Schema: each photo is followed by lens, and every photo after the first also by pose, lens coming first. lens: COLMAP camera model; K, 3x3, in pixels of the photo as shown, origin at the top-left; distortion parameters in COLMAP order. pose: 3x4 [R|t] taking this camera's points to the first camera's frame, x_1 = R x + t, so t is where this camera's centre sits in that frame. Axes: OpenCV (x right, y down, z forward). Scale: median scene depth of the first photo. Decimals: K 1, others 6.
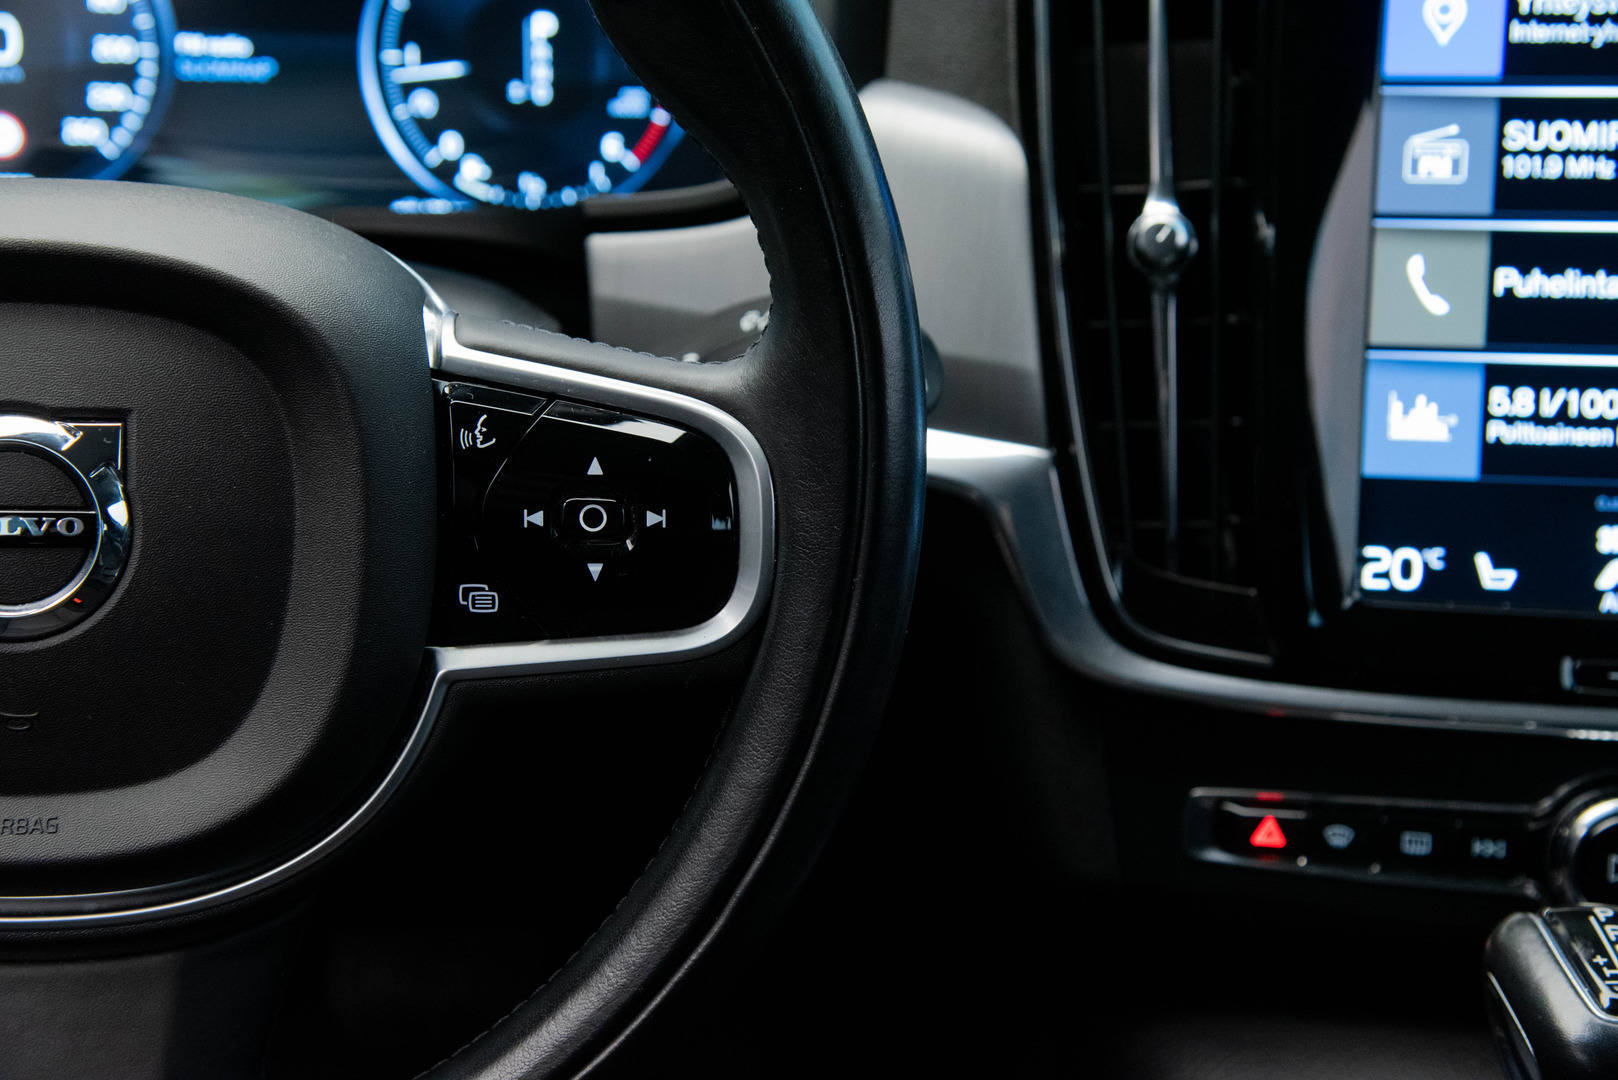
lens RADIAL K [[2586.8, 0, 809.0], [0, 2586.8, 540.0], [0, 0, 1]] dist [0.300791, -0.117189]
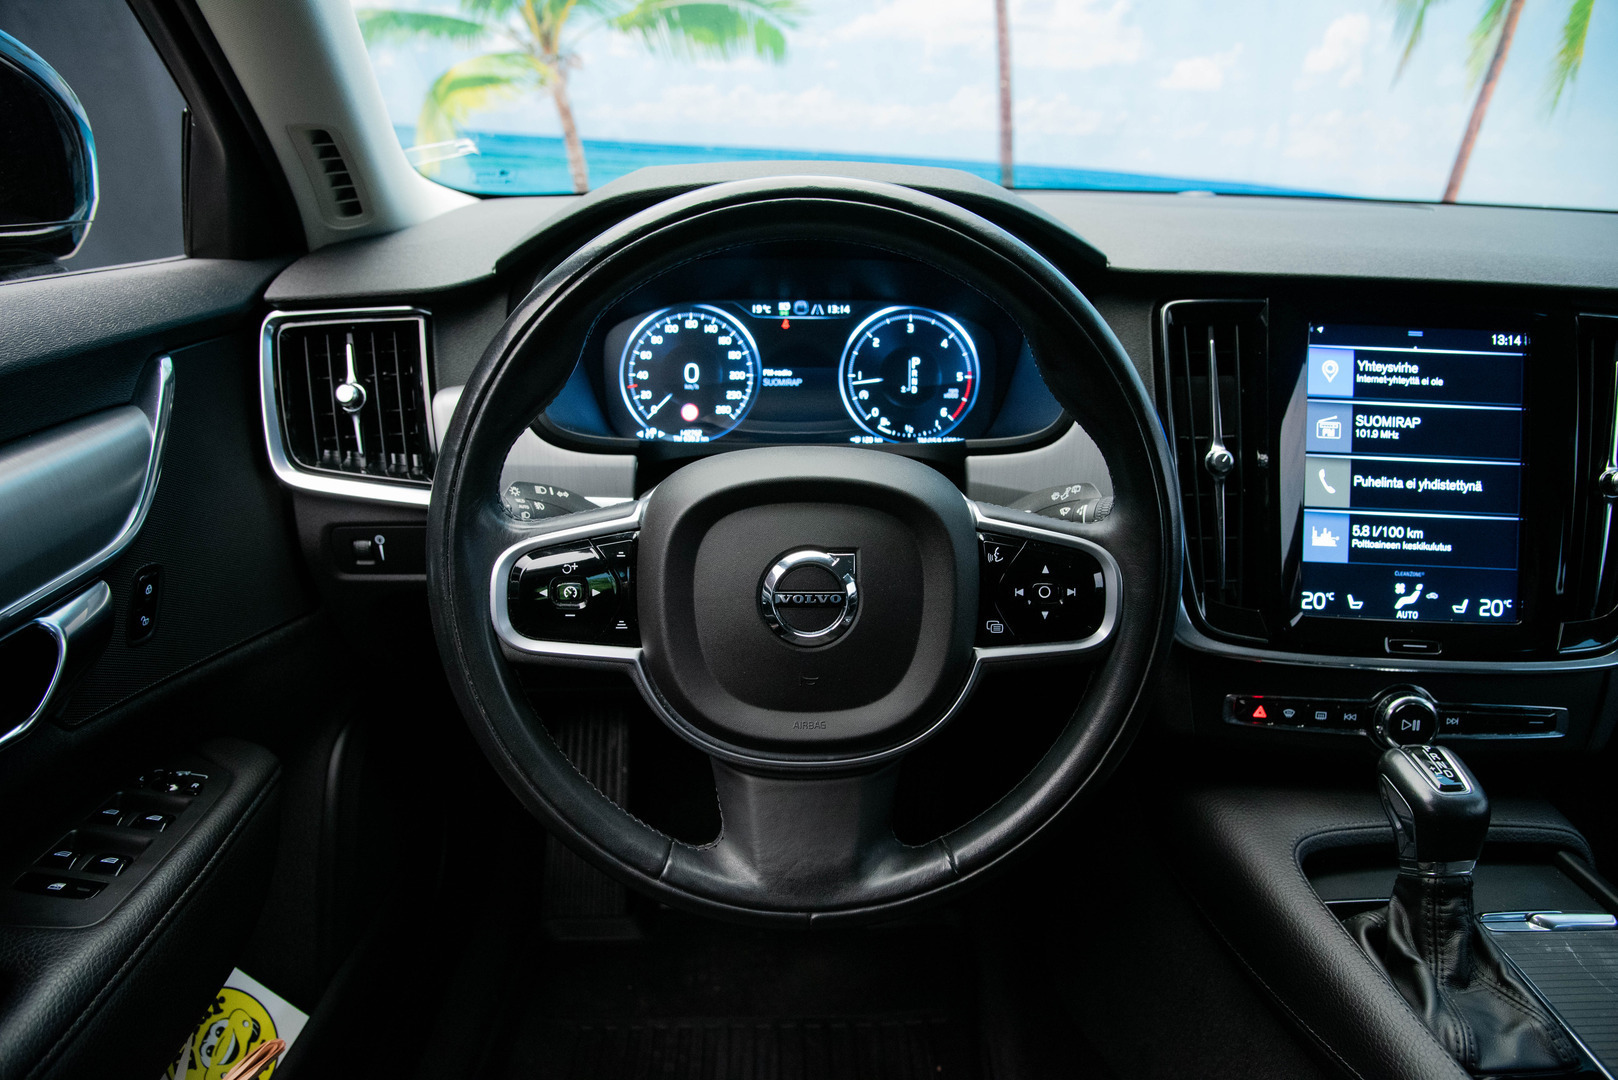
lens RADIAL K [[1111.9, 0, 809.0], [0, 1111.9, 540.0], [0, 0, 1]] dist [-0.116574, 0.054054]
pose [[0.999934, -0.000252, -0.011522, -0.222063], [0.000204, 0.999991, -0.004180, -0.039940], [0.011522, 0.004177, 0.999925, 0.015121]]
